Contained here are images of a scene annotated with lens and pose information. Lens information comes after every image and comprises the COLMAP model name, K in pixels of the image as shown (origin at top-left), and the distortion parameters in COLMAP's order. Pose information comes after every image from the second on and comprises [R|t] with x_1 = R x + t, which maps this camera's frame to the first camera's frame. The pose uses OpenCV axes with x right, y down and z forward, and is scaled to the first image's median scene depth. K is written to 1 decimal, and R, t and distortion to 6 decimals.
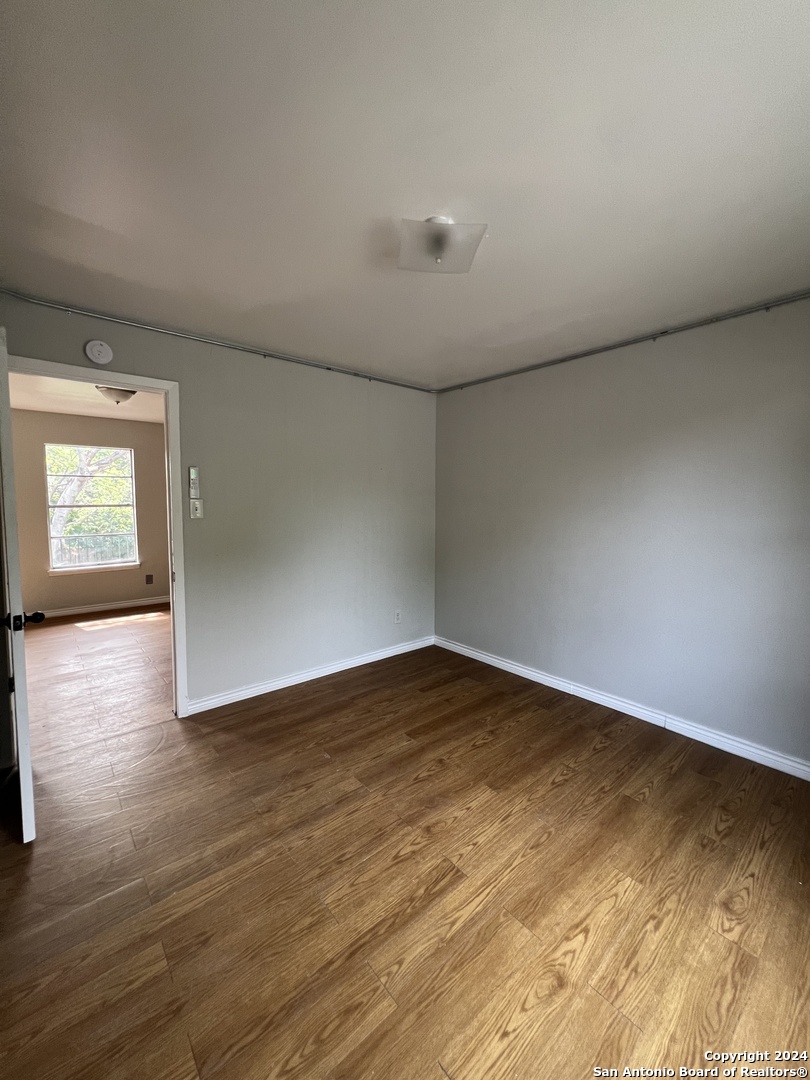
lens RADIAL K [[431.3, 0, 406.1], [0, 431.3, 534.3], [0, 0, 1]] dist [-0.000983, 0.000177]
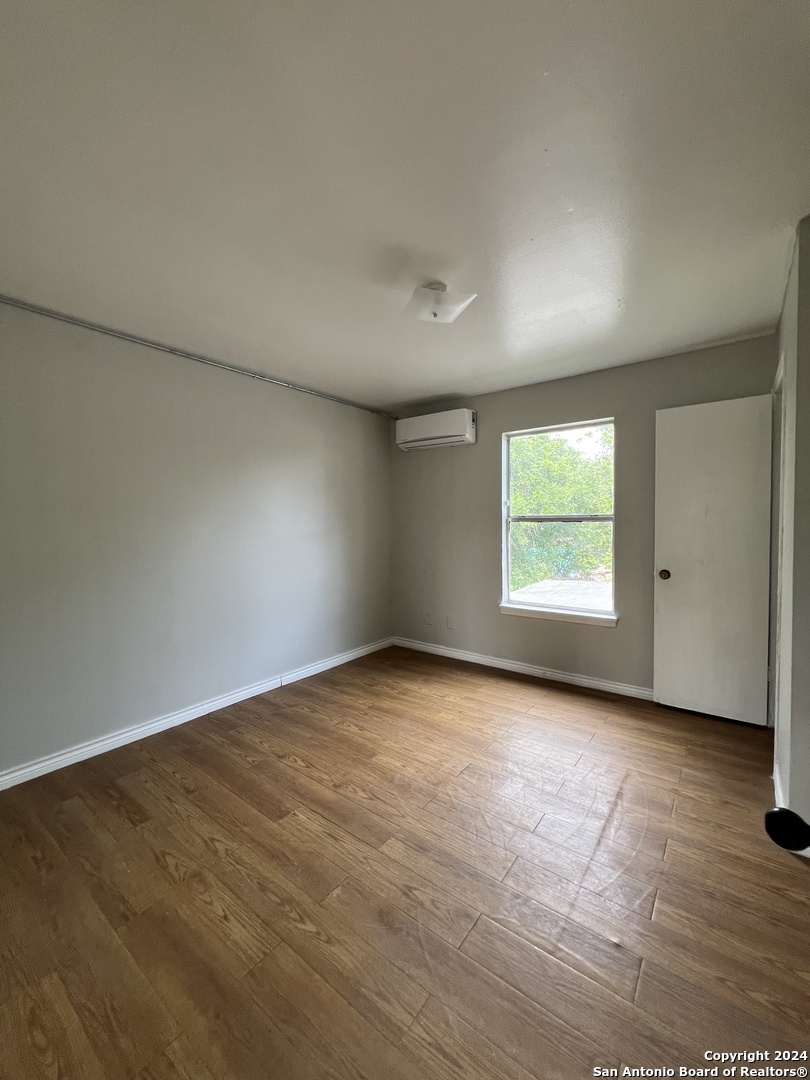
lens RADIAL K [[431.3, 0, 406.1], [0, 431.3, 534.3], [0, 0, 1]] dist [-0.000983, 0.000177]
pose [[-0.215198, -0.036141, 0.975902, -1.086250], [0.077934, 0.995492, 0.054052, -0.064401], [-0.973456, 0.087688, -0.211411, 1.309550]]
